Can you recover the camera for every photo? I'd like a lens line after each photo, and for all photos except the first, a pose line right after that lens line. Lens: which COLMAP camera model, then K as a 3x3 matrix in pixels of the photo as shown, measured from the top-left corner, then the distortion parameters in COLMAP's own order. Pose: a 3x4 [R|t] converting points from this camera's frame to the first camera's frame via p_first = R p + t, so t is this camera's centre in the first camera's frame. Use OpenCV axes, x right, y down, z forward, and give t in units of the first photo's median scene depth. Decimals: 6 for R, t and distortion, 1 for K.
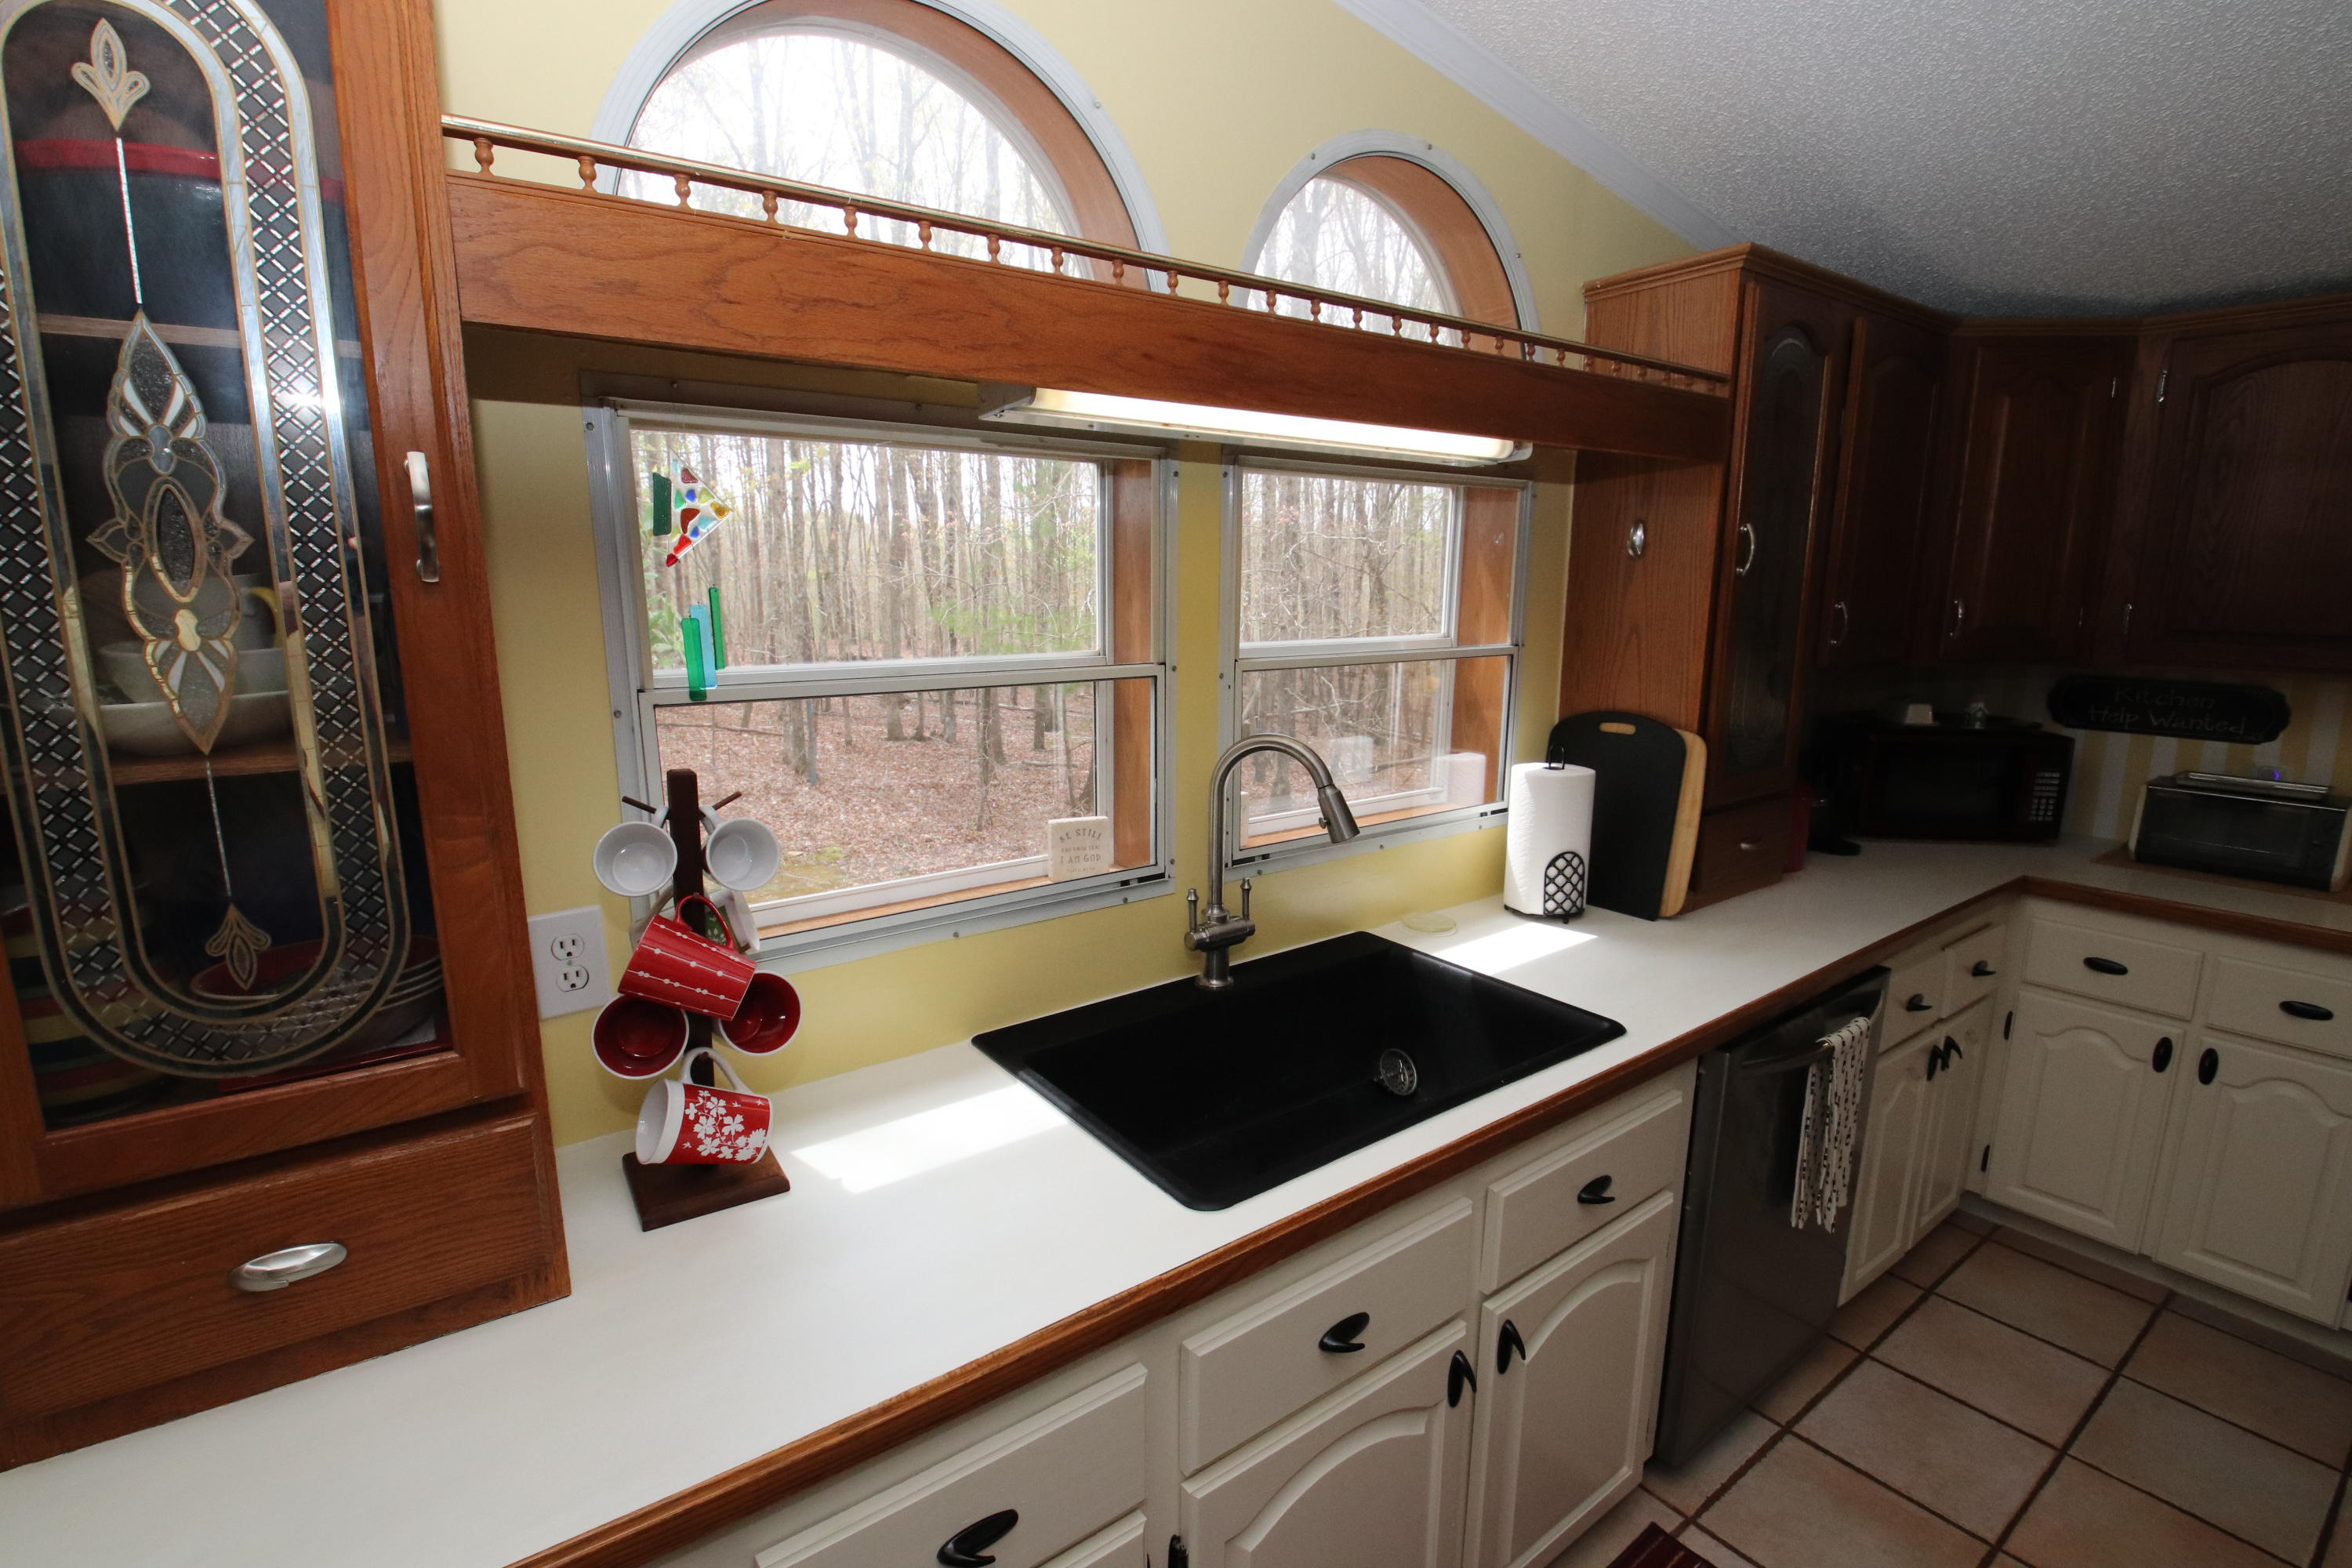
lens RADIAL K [[1099.1, 0, 1165.7], [0, 1099.1, 808.0], [0, 0, 1]] dist [0.019080, -0.031992]
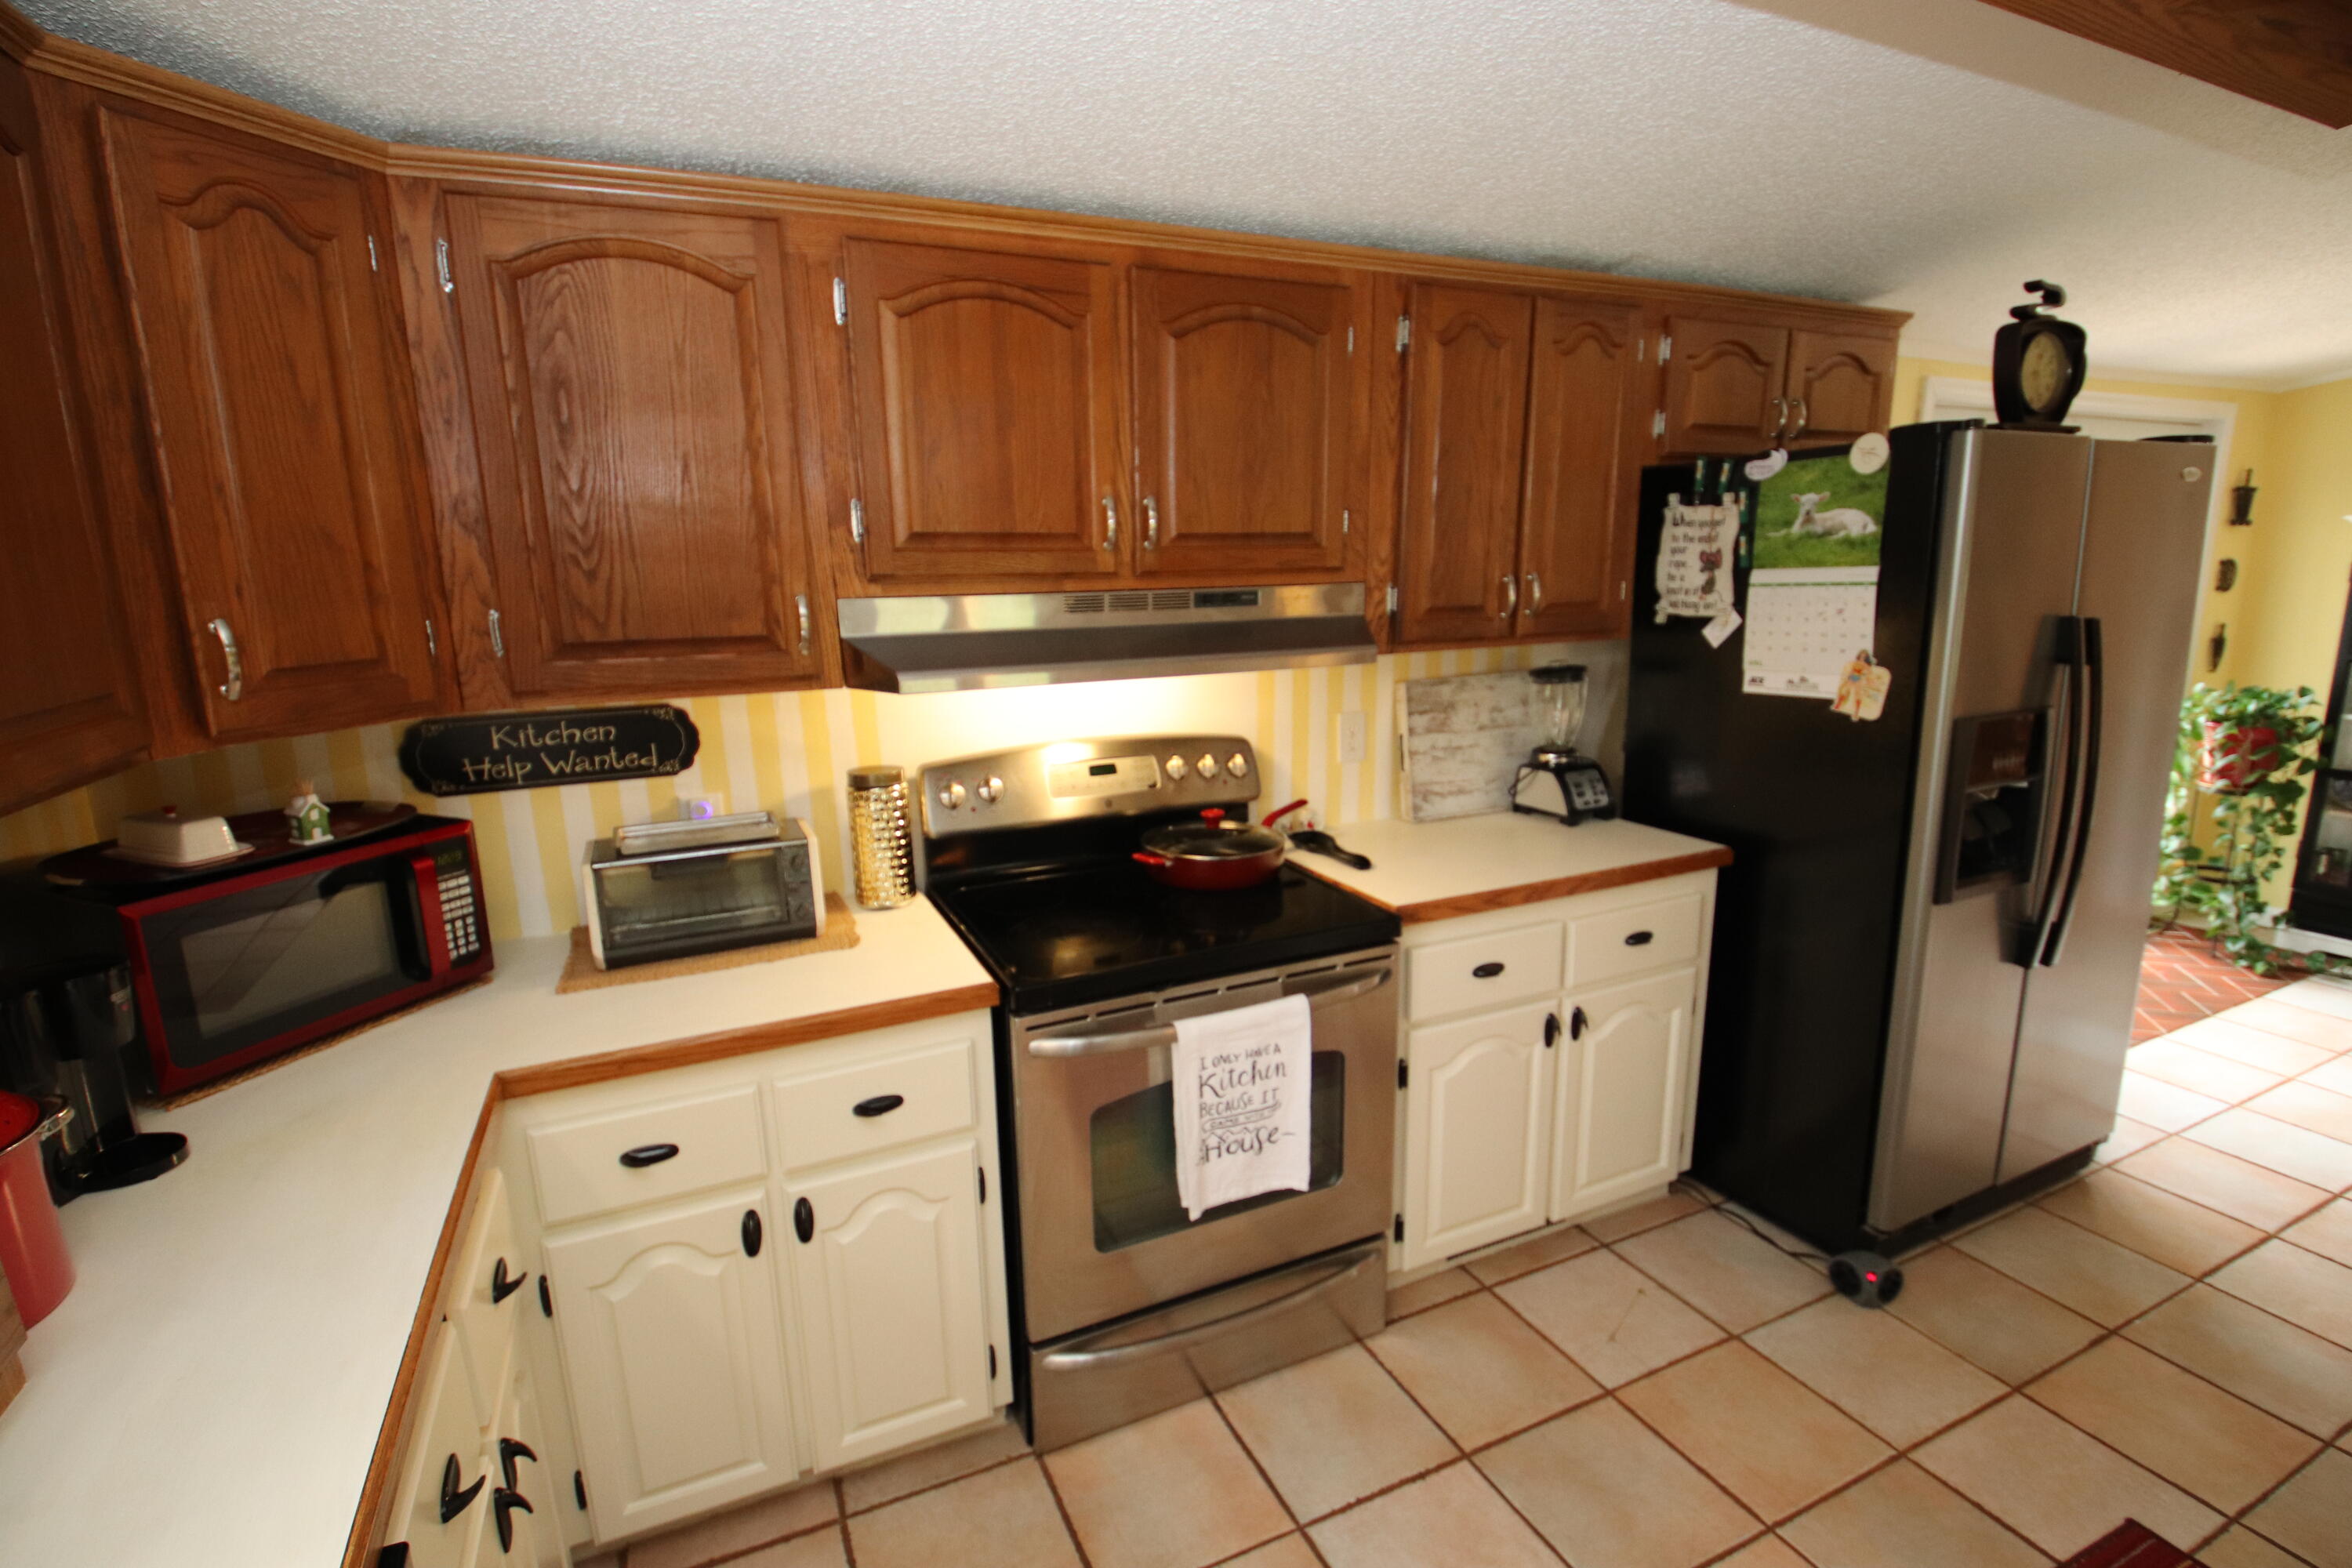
lens RADIAL K [[1081.5, 0, 1155.3], [0, 1081.5, 803.2], [0, 0, 1]] dist [0.016192, -0.030943]
pose [[0.219743, -0.213768, 0.951849, 0.385849], [0.217362, 0.961899, 0.165845, -0.113252], [-0.951035, 0.170453, 0.257835, 0.558650]]
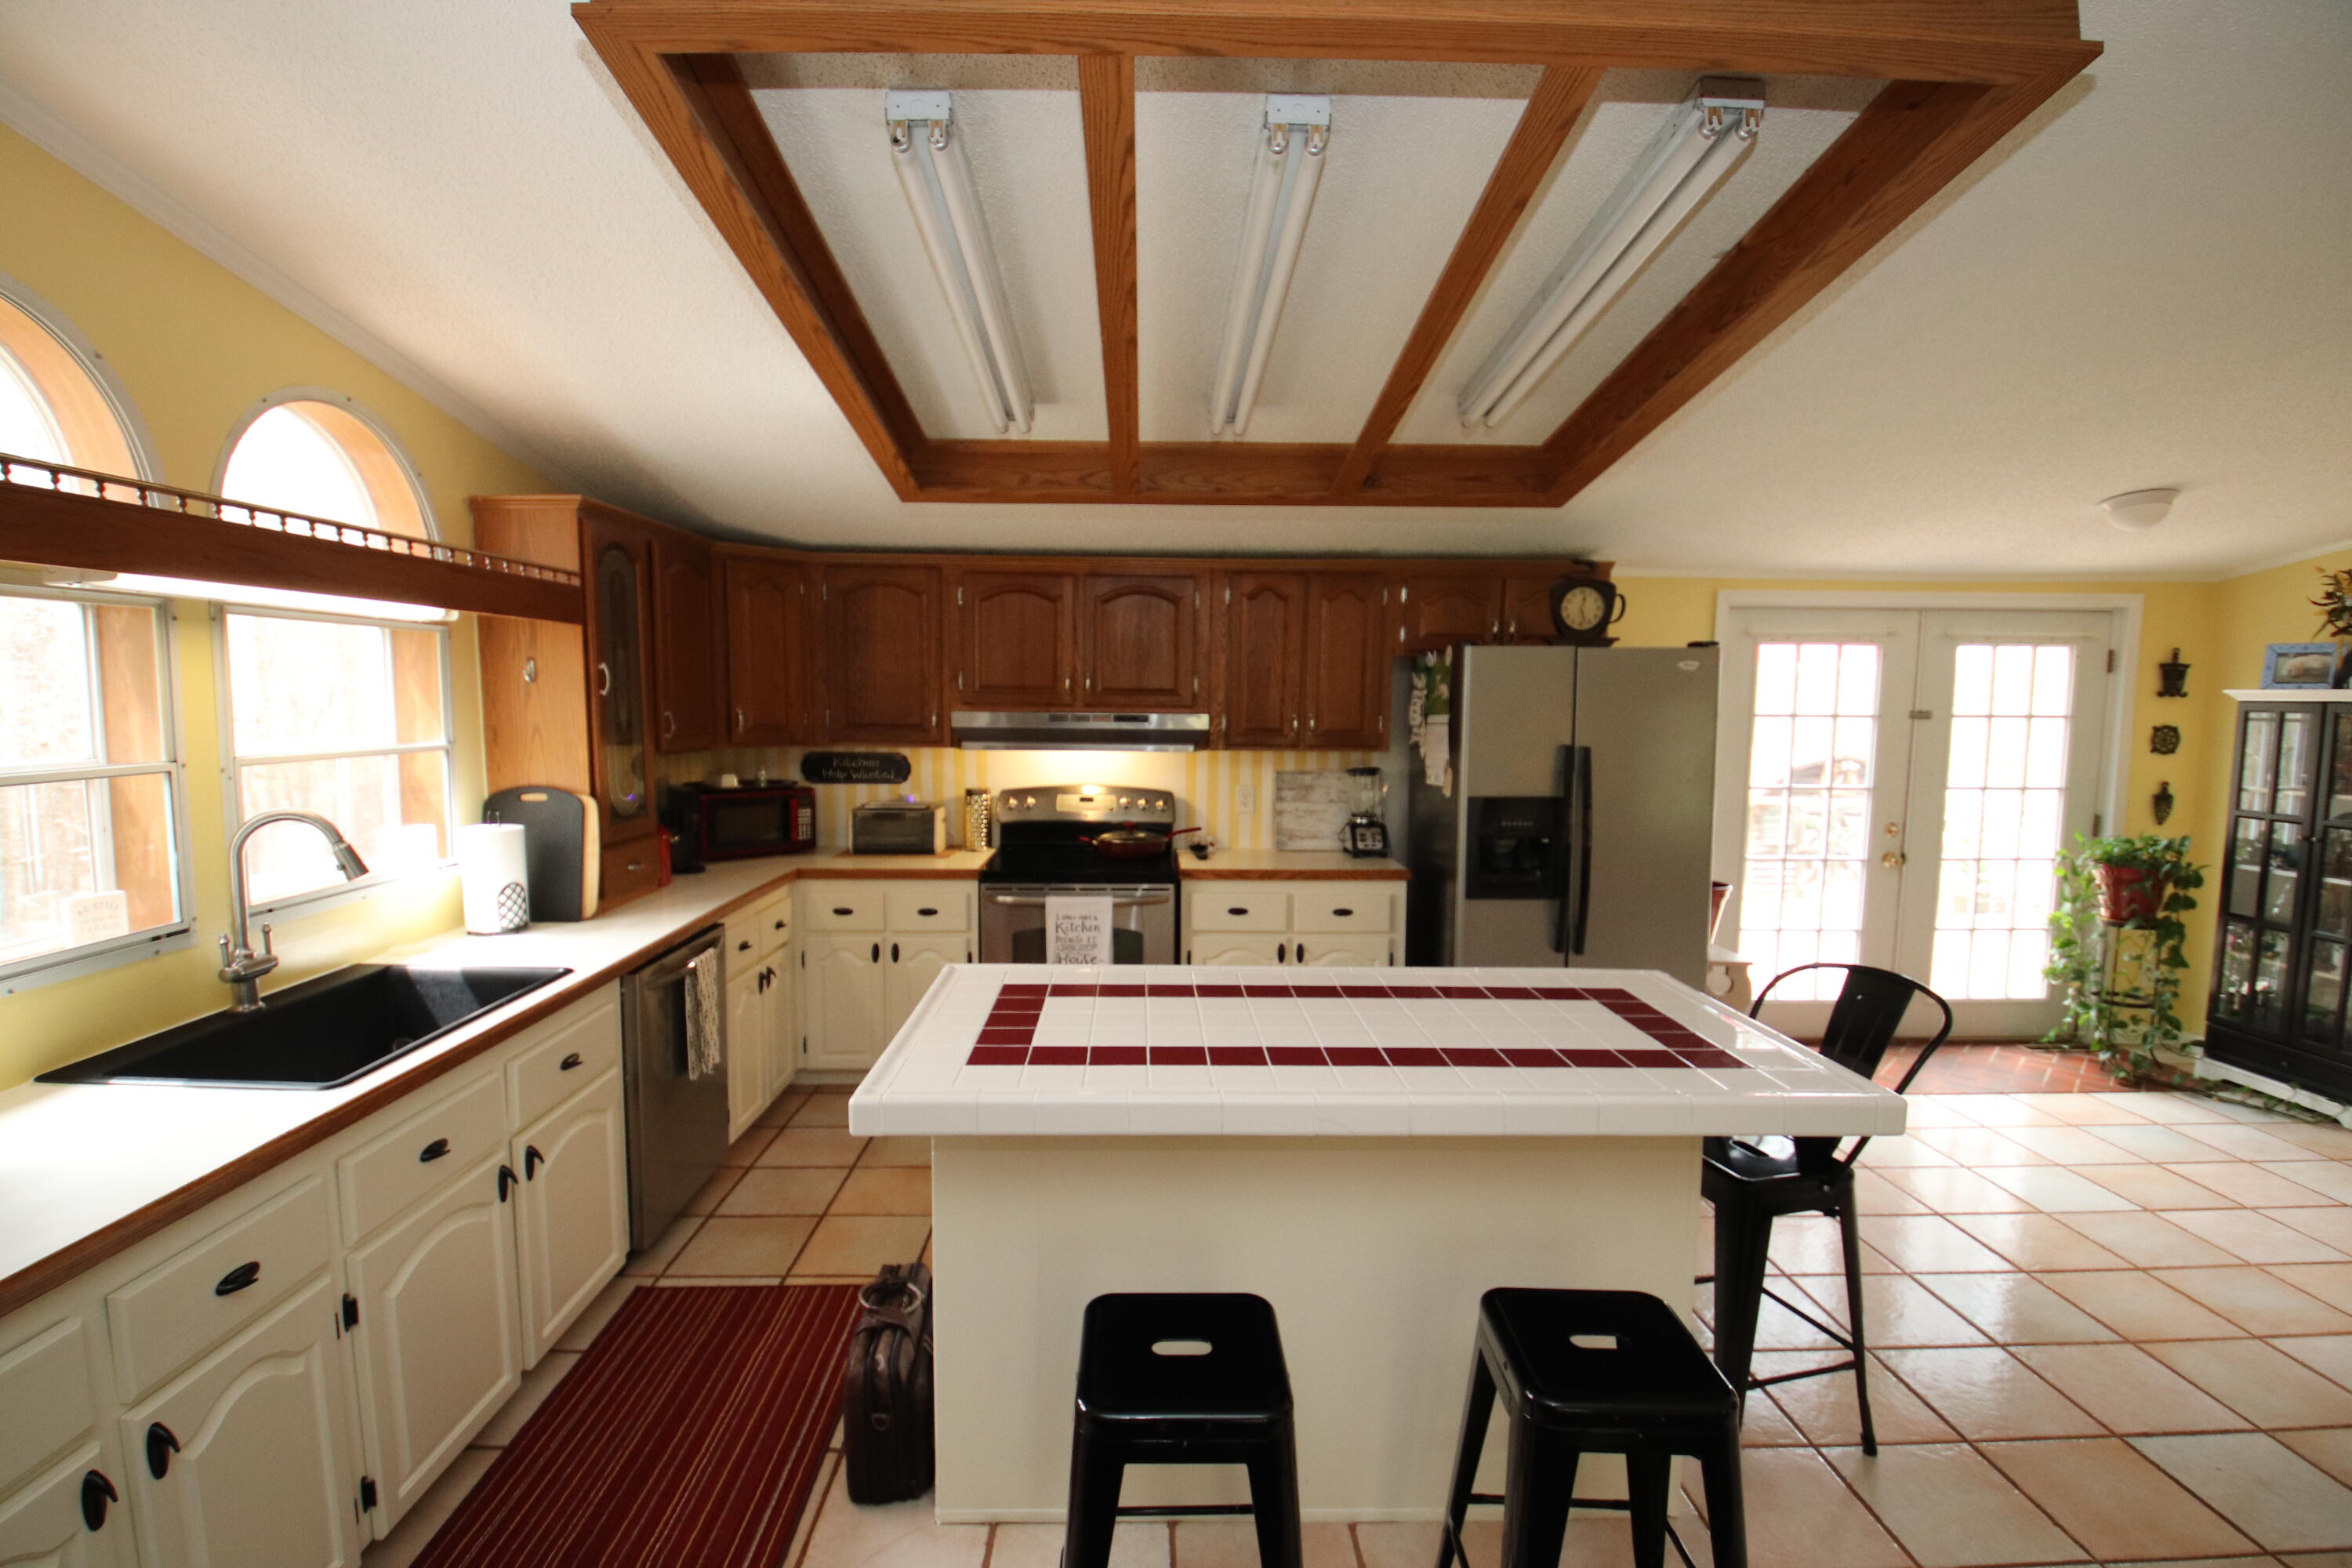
lens RADIAL K [[1081.5, 0, 1155.3], [0, 1081.5, 803.2], [0, 0, 1]] dist [0.016192, -0.030943]
pose [[0.586470, -0.073966, 0.806587, -0.274014], [0.152134, 0.988158, -0.020000, 0.092611], [-0.795556, 0.134438, 0.590777, -0.514457]]
